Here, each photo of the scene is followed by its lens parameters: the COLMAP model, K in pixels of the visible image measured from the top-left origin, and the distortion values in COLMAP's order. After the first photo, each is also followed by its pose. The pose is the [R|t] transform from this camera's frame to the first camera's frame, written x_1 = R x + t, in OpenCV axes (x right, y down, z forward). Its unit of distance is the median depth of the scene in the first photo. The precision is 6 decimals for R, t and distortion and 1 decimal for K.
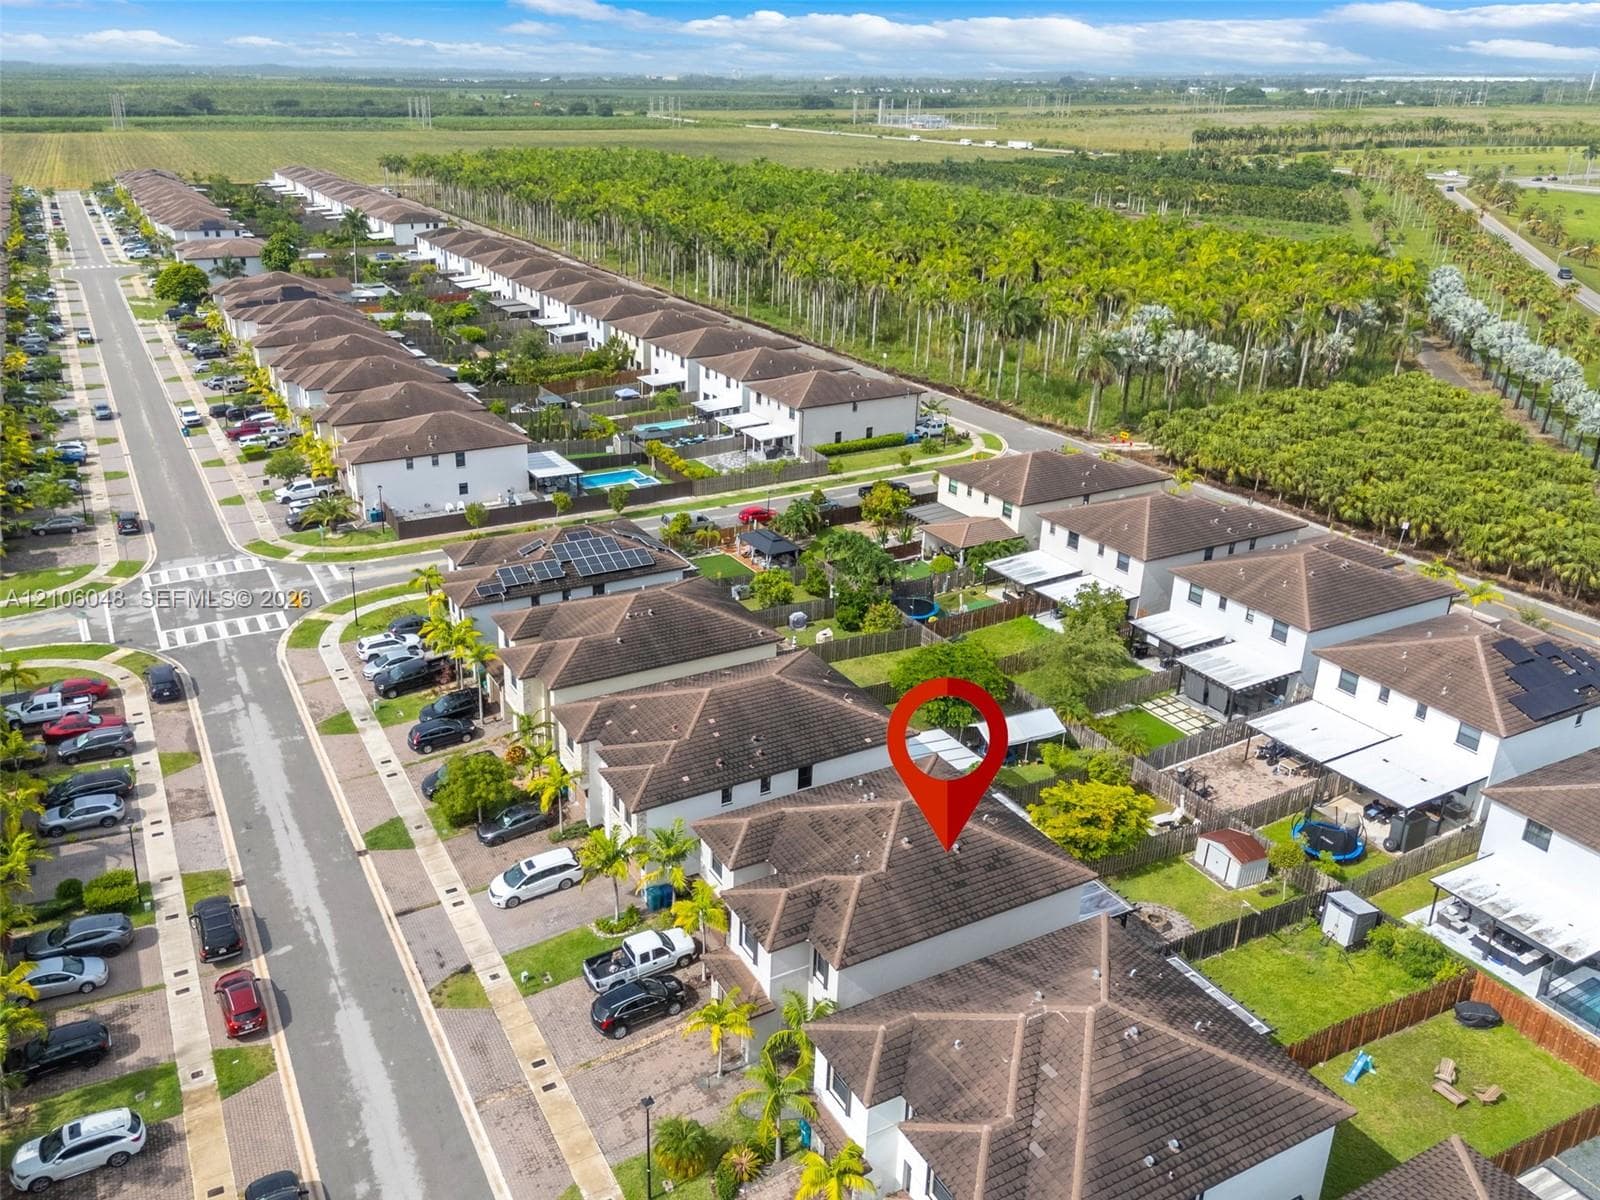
lens RADIAL K [[1194.6, 0, 800.0], [0, 1194.6, 600.0], [0, 0, 1]] dist [0.136647, -0.108923]
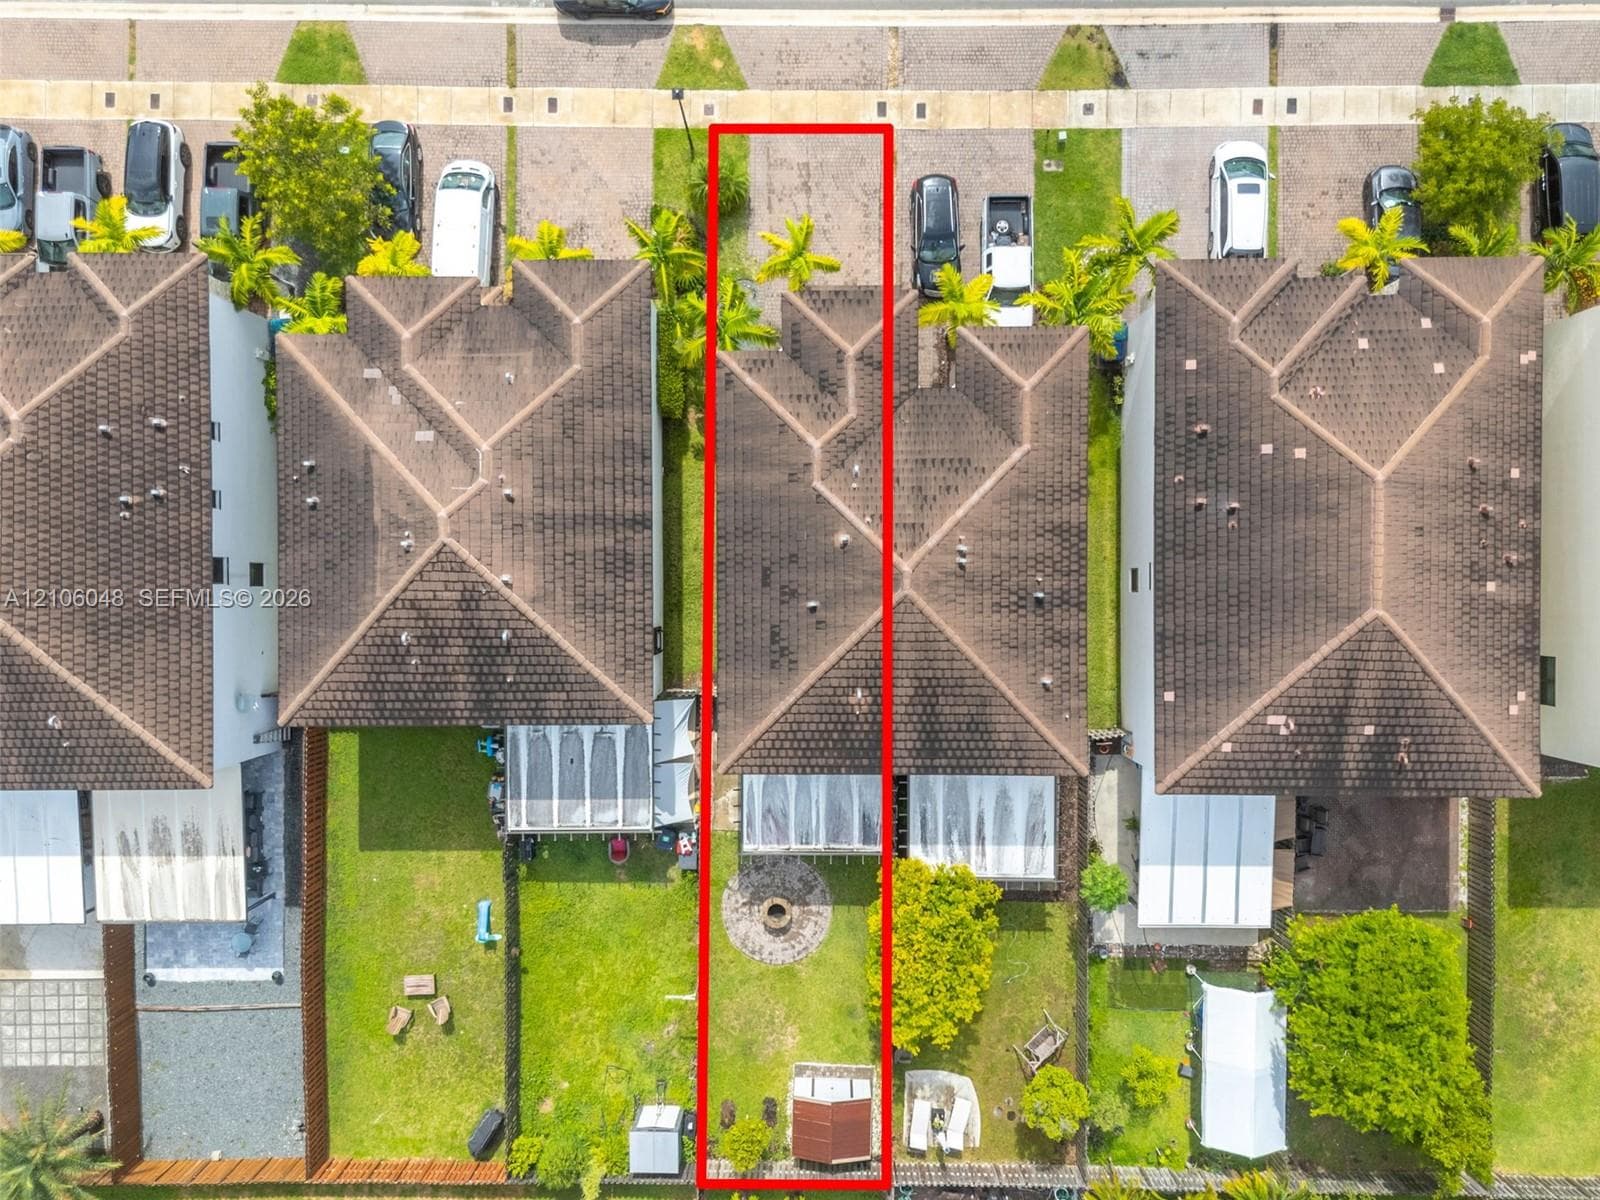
lens RADIAL K [[1194.6, 0, 800.0], [0, 1194.6, 600.0], [0, 0, 1]] dist [0.136647, -0.108923]
pose [[-0.506035, 0.862259, -0.020954, 0.139938], [-0.346926, -0.181239, 0.920214, -0.423558], [0.789665, 0.472930, 0.390854, 0.693043]]
